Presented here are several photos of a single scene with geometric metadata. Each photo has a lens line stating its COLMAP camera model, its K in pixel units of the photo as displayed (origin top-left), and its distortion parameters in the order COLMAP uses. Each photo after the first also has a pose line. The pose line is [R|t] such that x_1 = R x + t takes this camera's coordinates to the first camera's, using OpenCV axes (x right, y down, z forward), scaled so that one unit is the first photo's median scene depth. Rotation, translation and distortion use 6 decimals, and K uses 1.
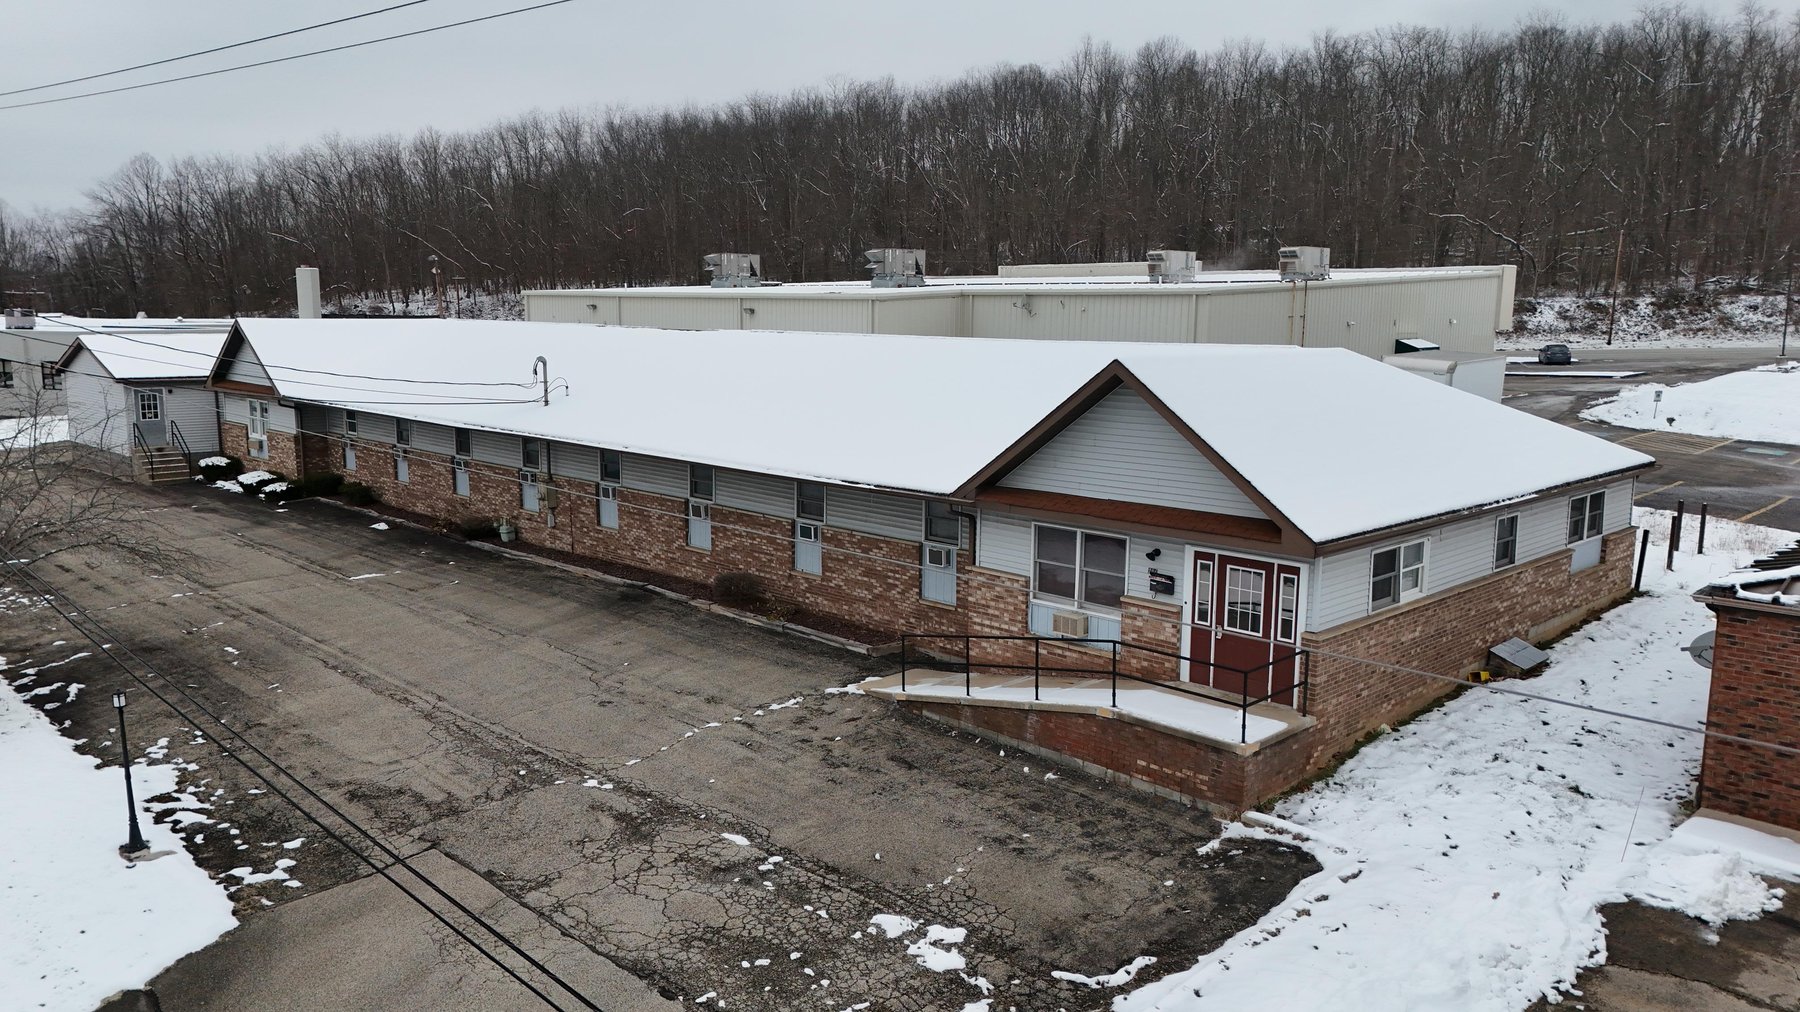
lens RADIAL K [[1307.2, 0, 900.0], [0, 1307.2, 506.0], [0, 0, 1]] dist [0.102659, -0.100365]
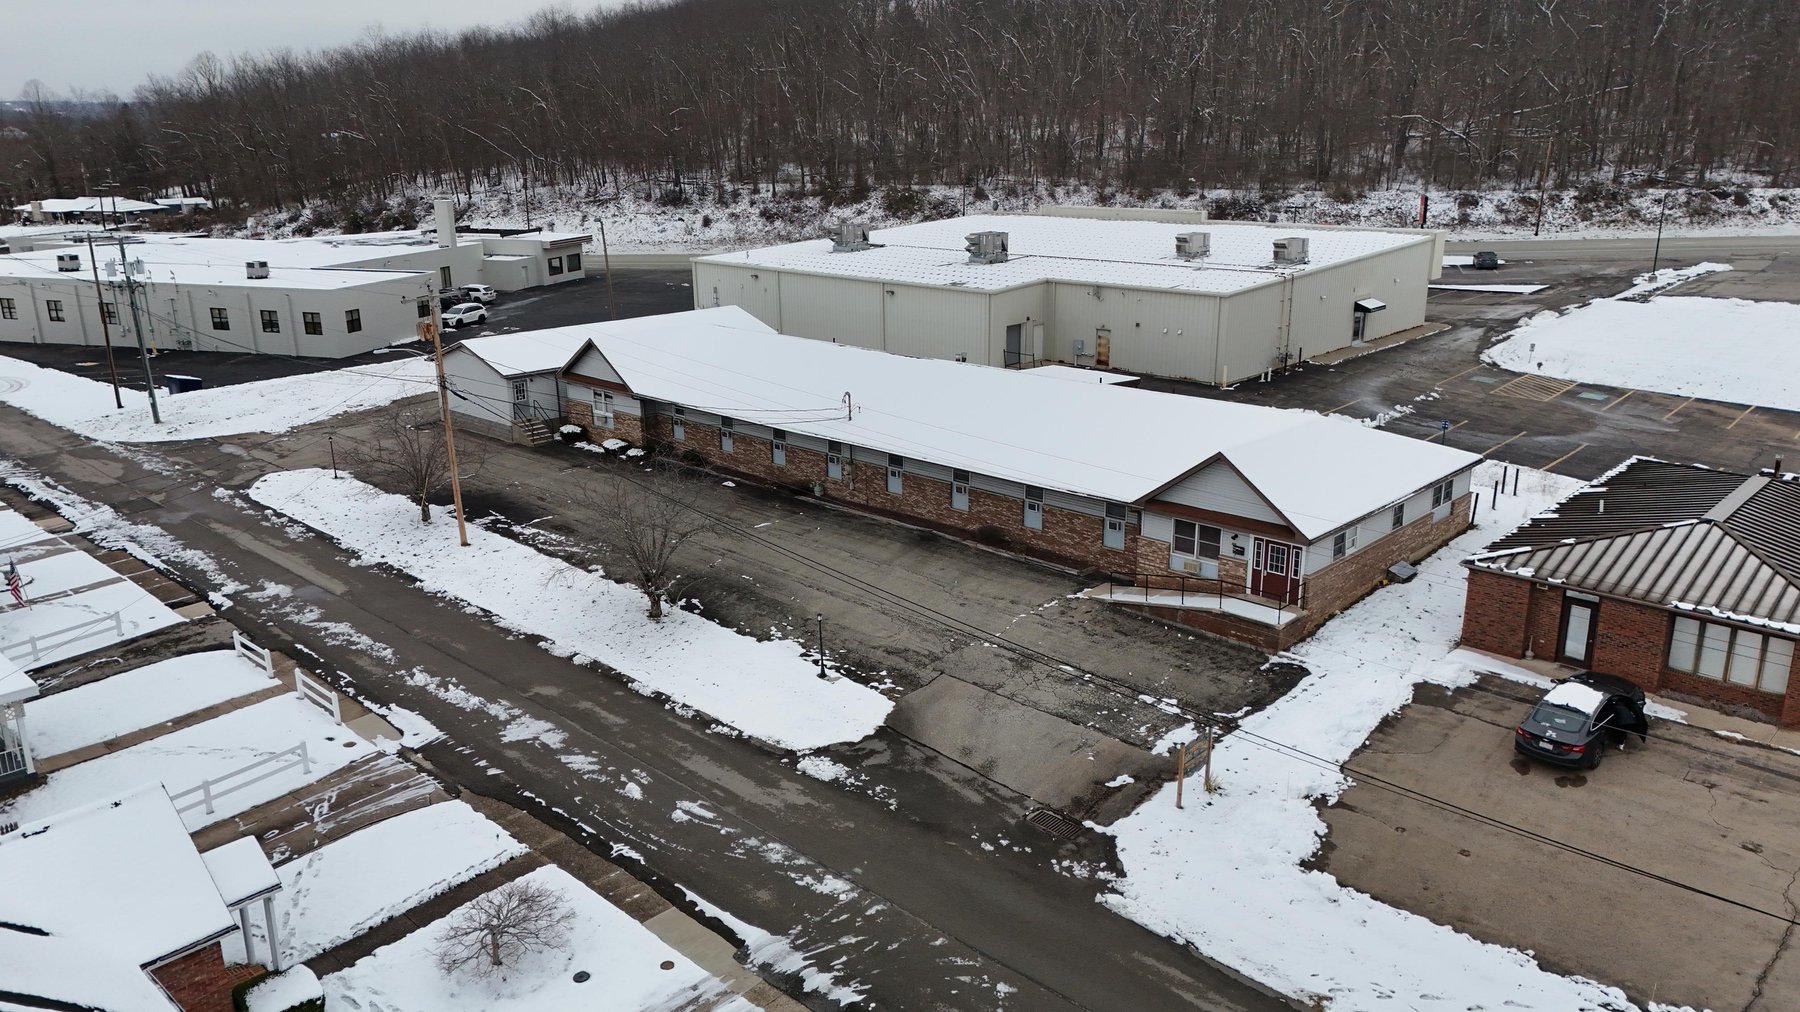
lens RADIAL K [[1307.2, 0, 900.0], [0, 1307.2, 506.0], [0, 0, 1]] dist [0.102659, -0.100365]
pose [[0.999397, -0.024874, 0.024238, -0.393591], [0.021422, 0.990810, 0.133552, -0.301435], [-0.027337, -0.132952, 0.990745, -1.088411]]
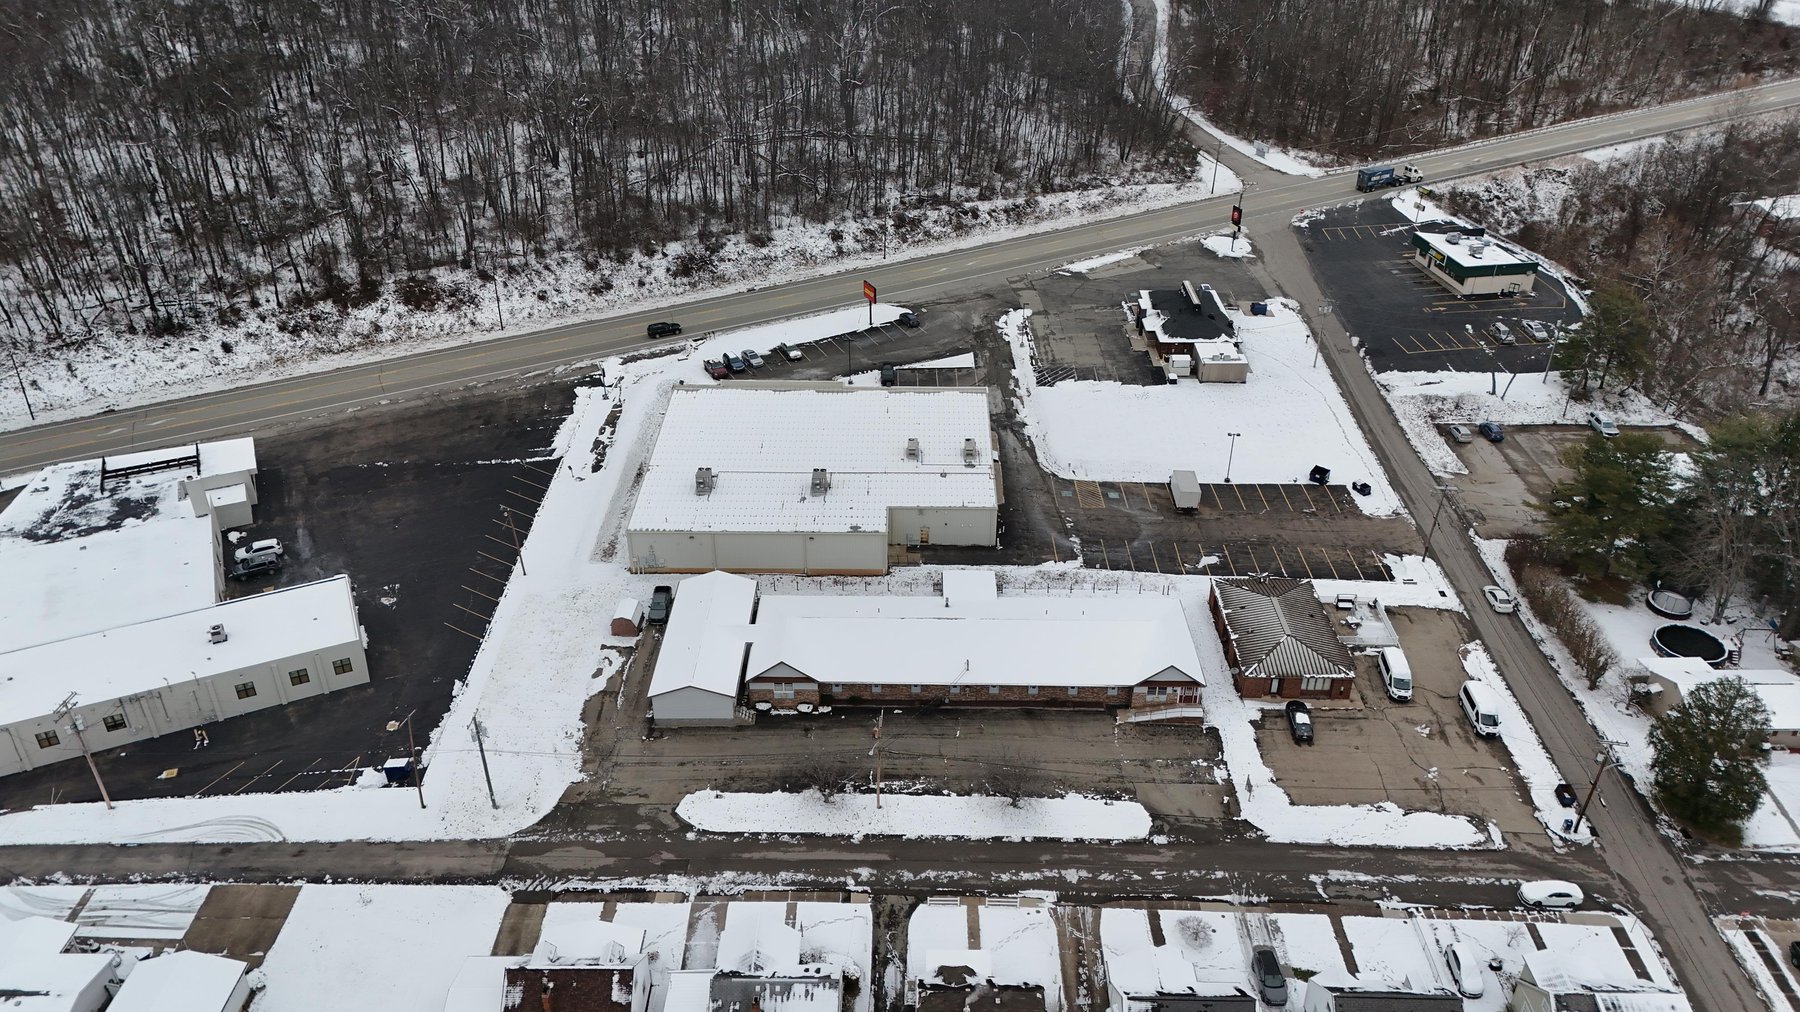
lens RADIAL K [[1307.2, 0, 900.0], [0, 1307.2, 506.0], [0, 0, 1]] dist [0.102659, -0.100365]
pose [[0.713664, -0.364788, 0.598008, -3.869962], [0.111700, 0.902041, 0.416947, -3.252246], [-0.691525, -0.230762, 0.684501, -2.019288]]
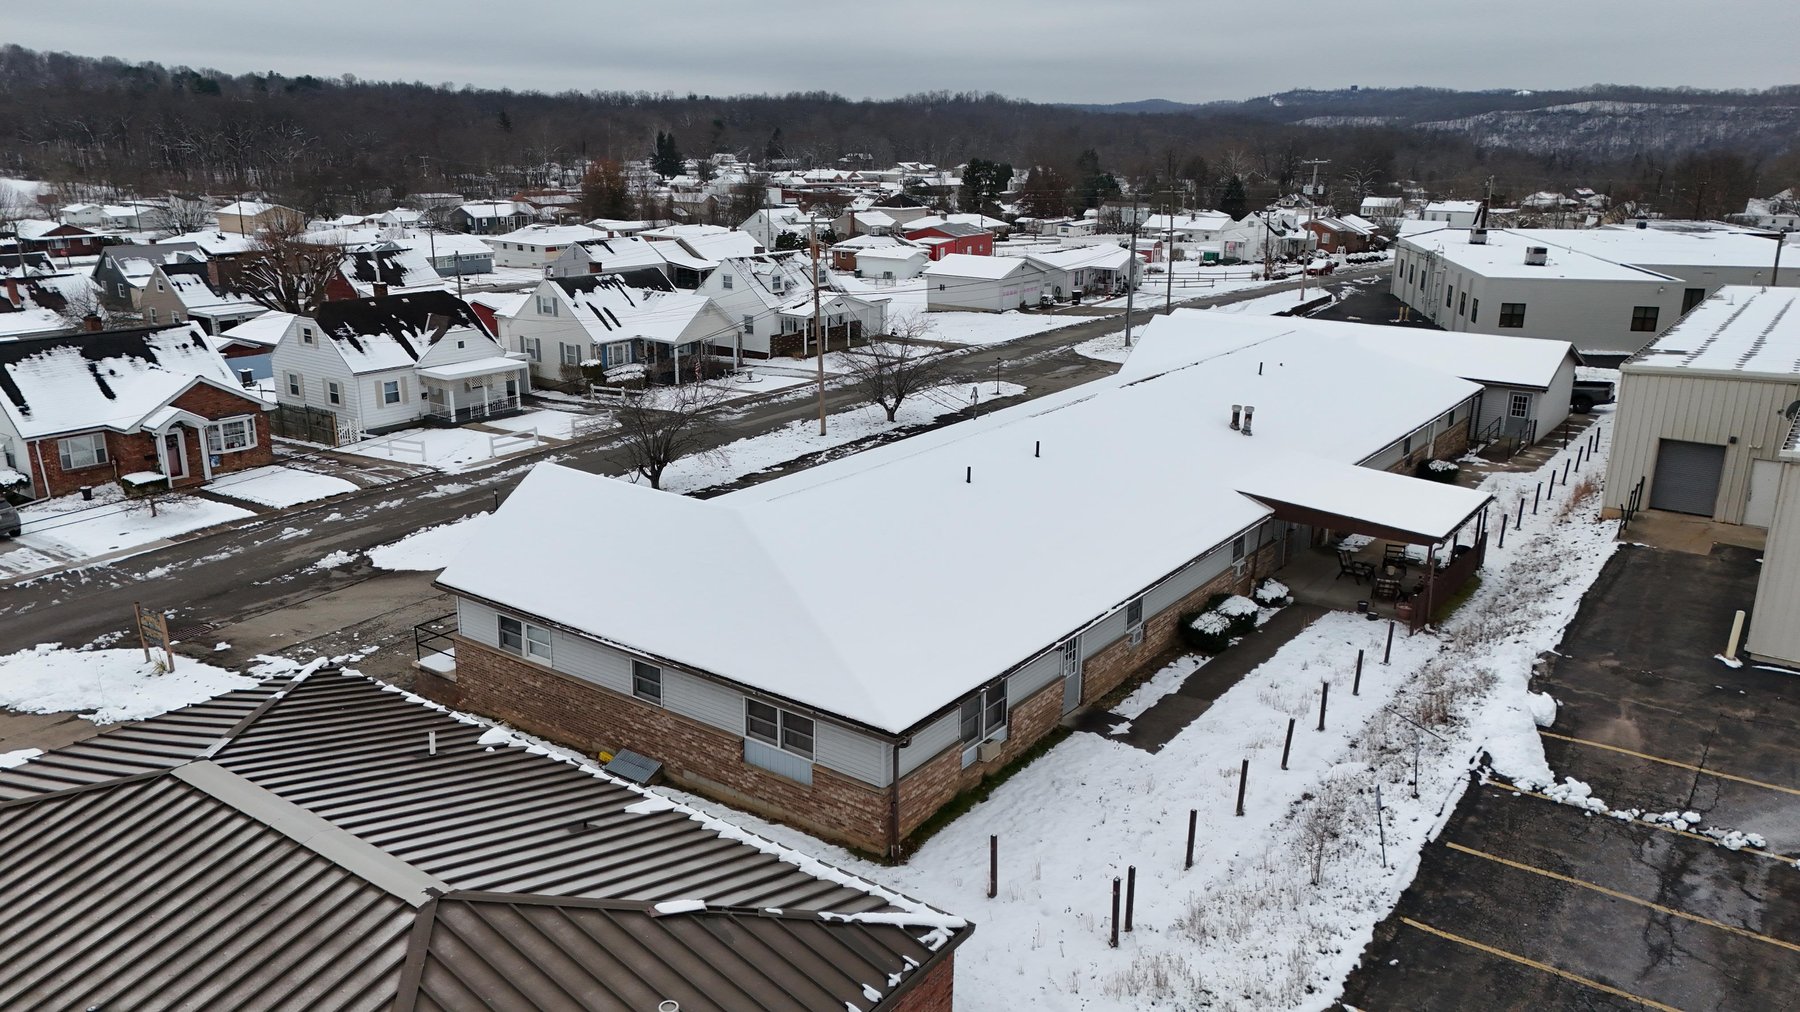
lens RADIAL K [[1307.2, 0, 900.0], [0, 1307.2, 506.0], [0, 0, 1]] dist [0.102659, -0.100365]
pose [[0.157106, 0.271595, -0.949502, 1.775441], [-0.161927, 0.955514, 0.246522, -0.525193], [0.974216, 0.115020, 0.194095, 1.044302]]
